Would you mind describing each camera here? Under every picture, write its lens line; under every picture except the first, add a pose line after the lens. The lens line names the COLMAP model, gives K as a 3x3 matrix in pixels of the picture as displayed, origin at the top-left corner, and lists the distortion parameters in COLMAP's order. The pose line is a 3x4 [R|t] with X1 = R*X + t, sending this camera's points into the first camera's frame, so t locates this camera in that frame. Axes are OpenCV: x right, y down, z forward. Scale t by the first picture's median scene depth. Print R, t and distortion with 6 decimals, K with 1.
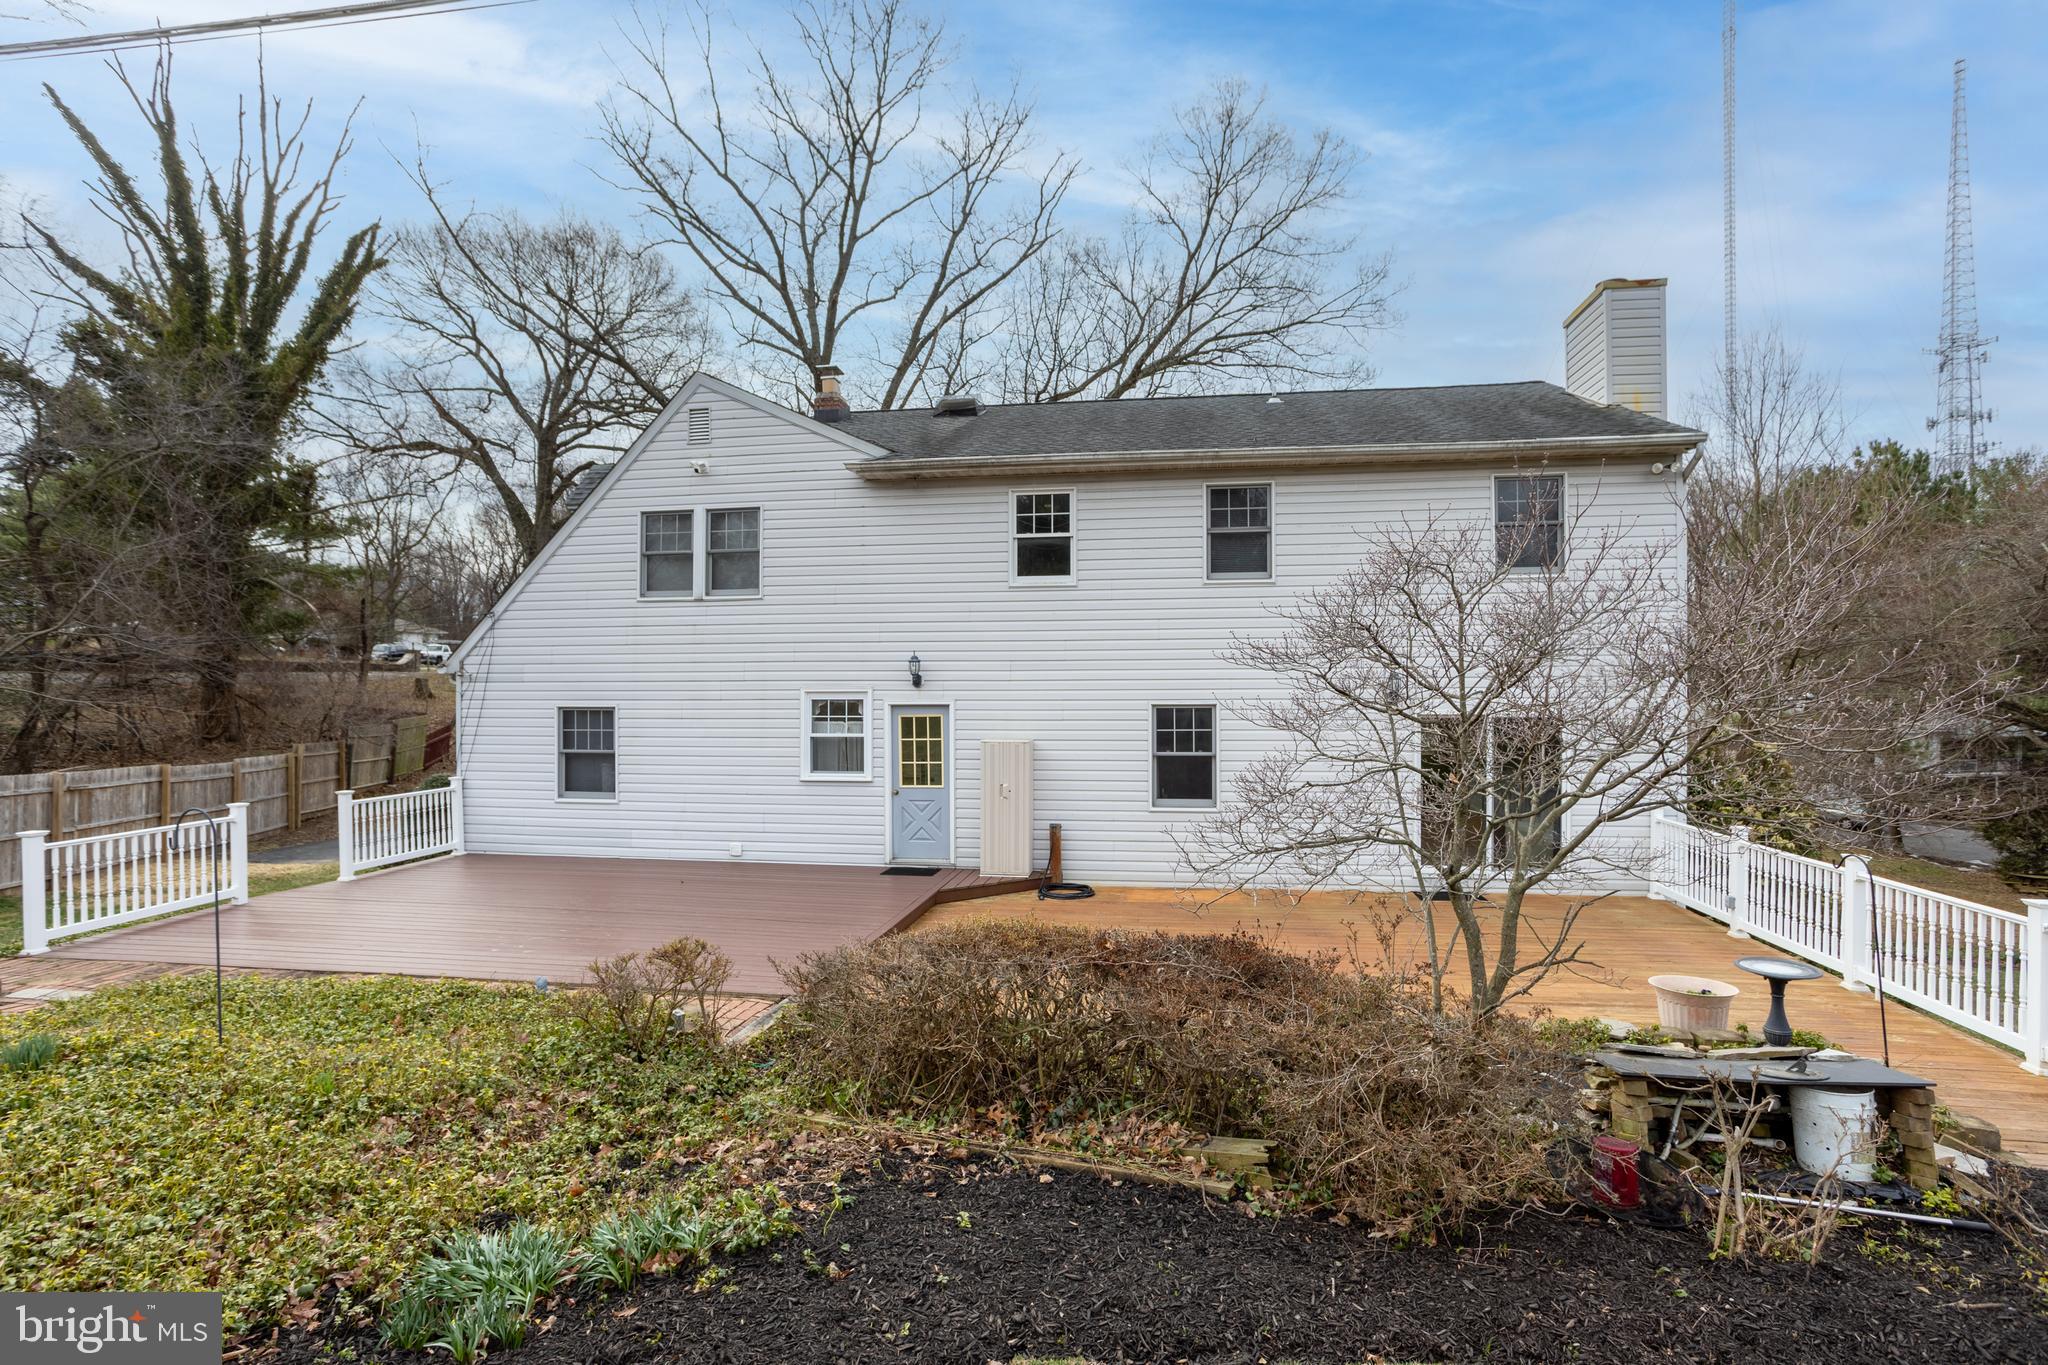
lens RADIAL K [[1012.8, 0, 1037.6], [0, 1012.8, 681.5], [0, 0, 1]] dist [-0.035793, 0.000400]
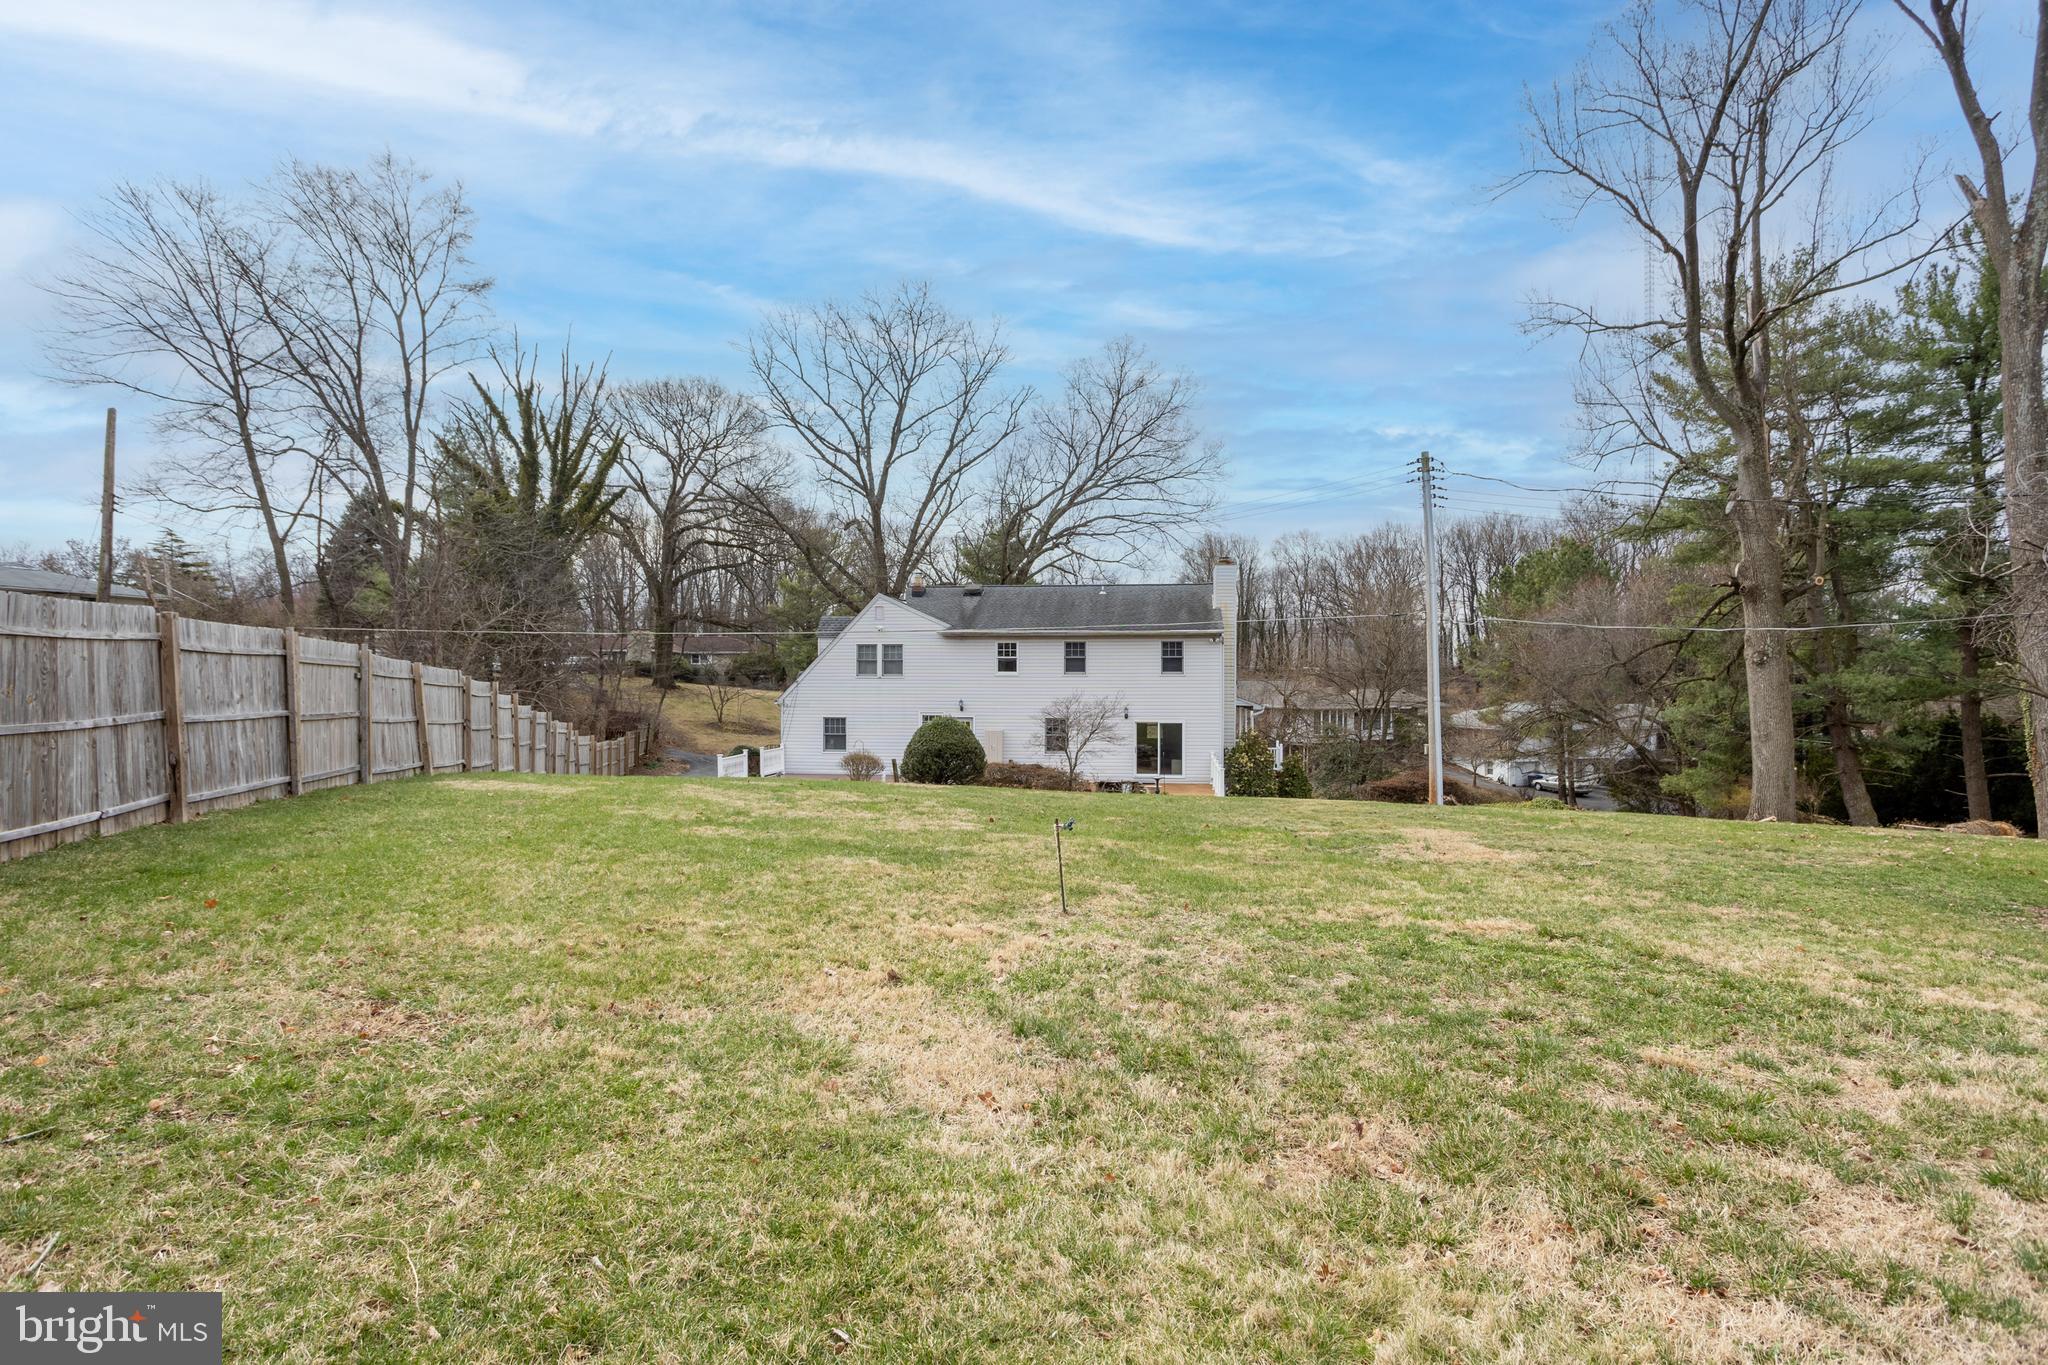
lens RADIAL K [[1013.9, 0, 1024.0], [0, 1013.9, 682.5], [0, 0, 1]] dist [-0.042750, 0.024907]
pose [[0.999969, 0.007778, 0.001543, 0.046557], [-0.007753, 0.999849, -0.015582, -0.029980], [-0.001664, 0.015569, 0.999877, -1.737403]]
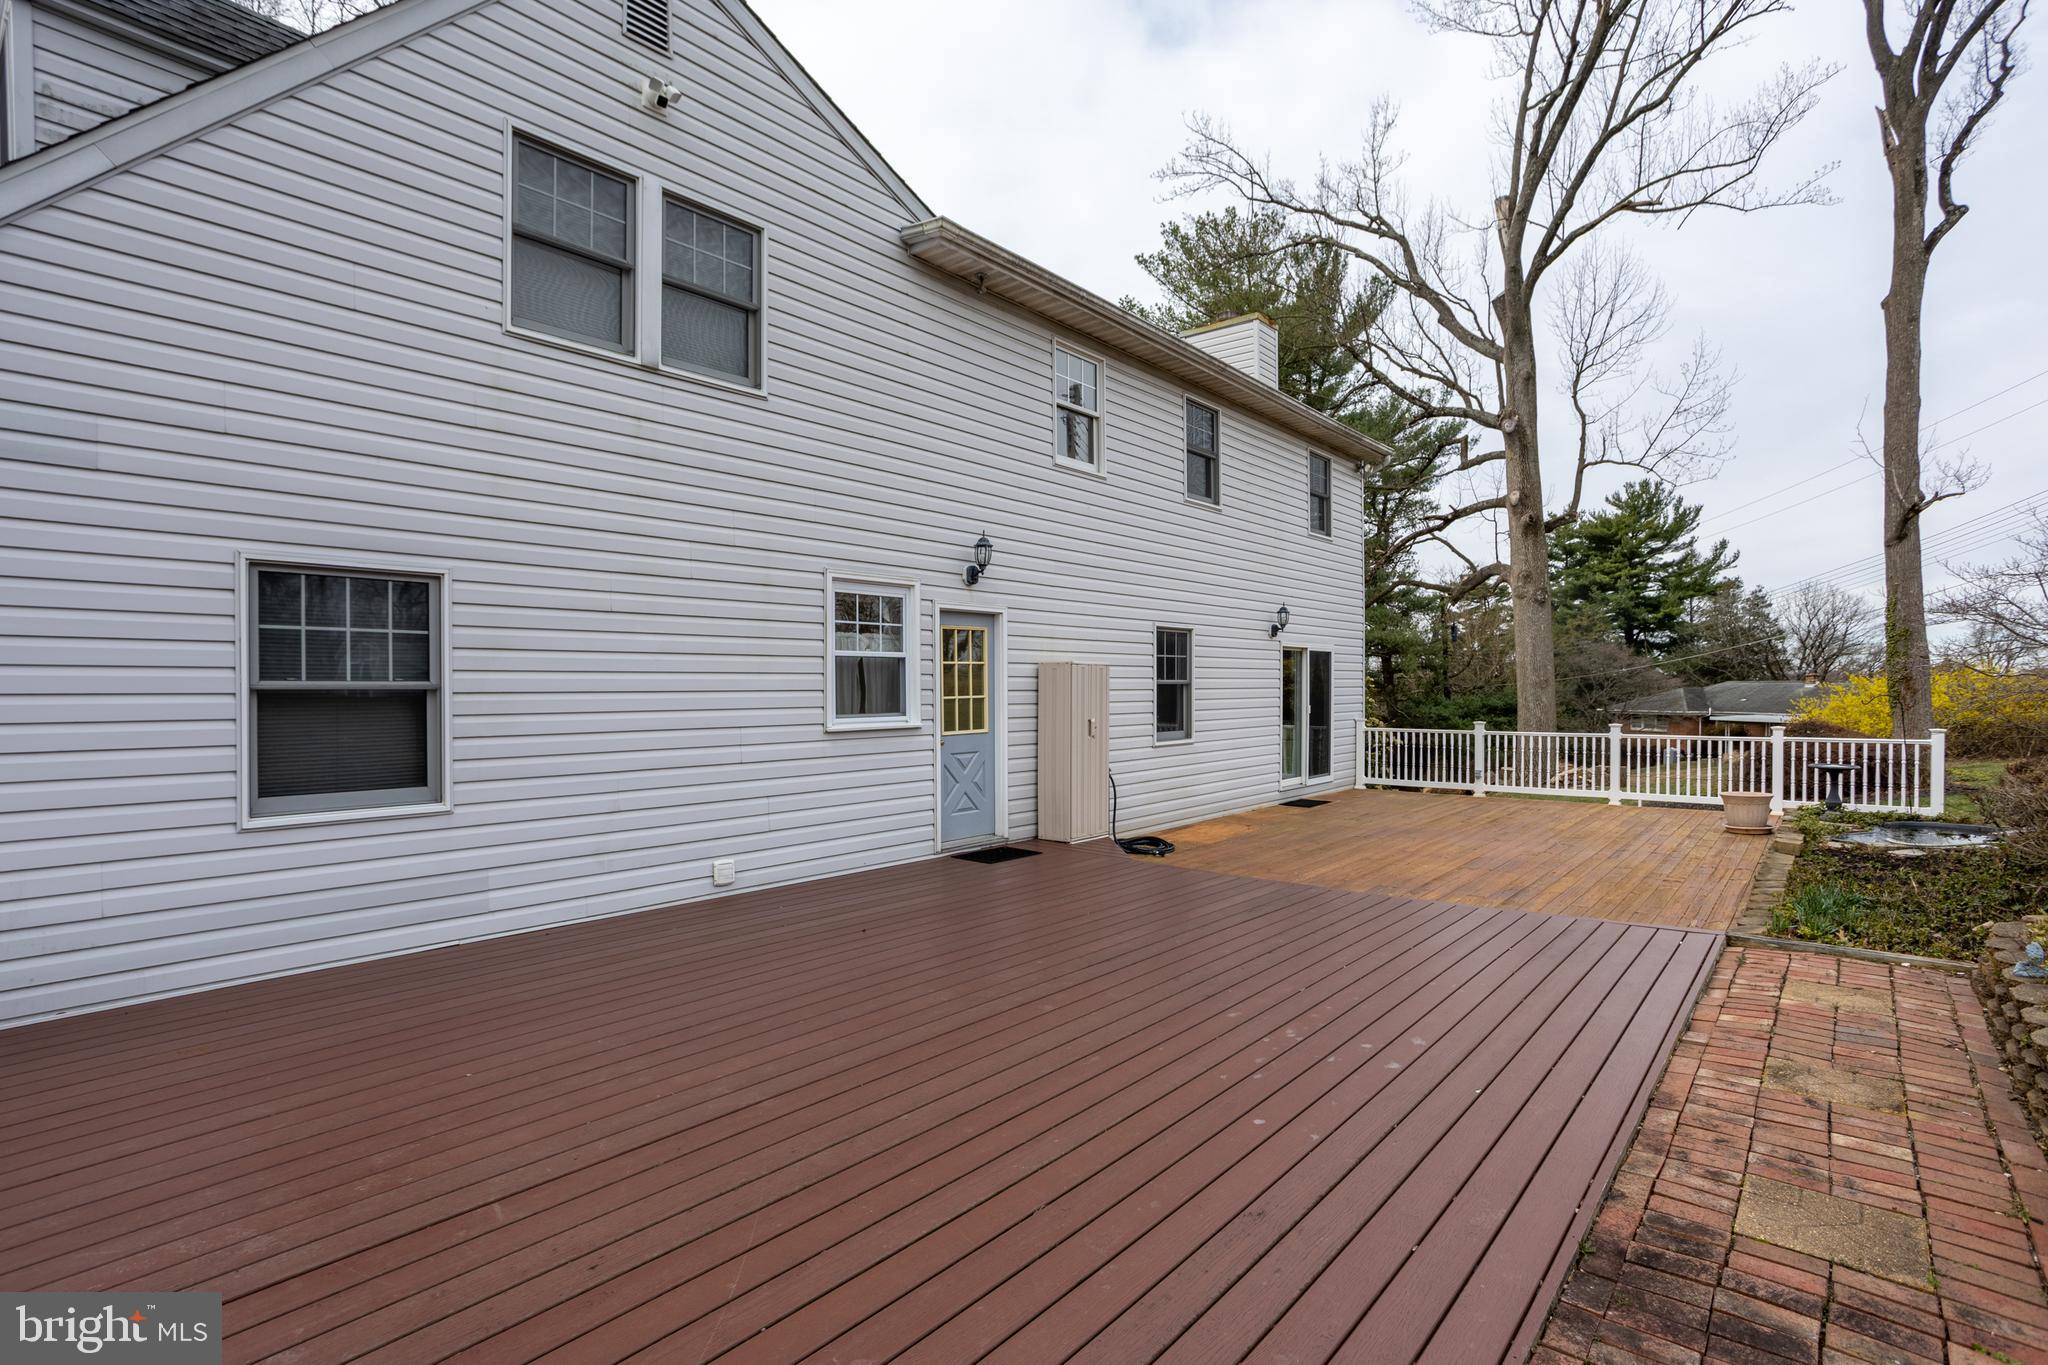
lens RADIAL K [[1012.8, 0, 1037.6], [0, 1012.8, 681.5], [0, 0, 1]] dist [-0.035793, 0.000400]
pose [[0.490899, 0.006028, 0.871195, -0.675344], [-0.008976, 0.999958, -0.001862, 0.069706], [-0.871170, -0.006906, 0.490933, 0.614448]]
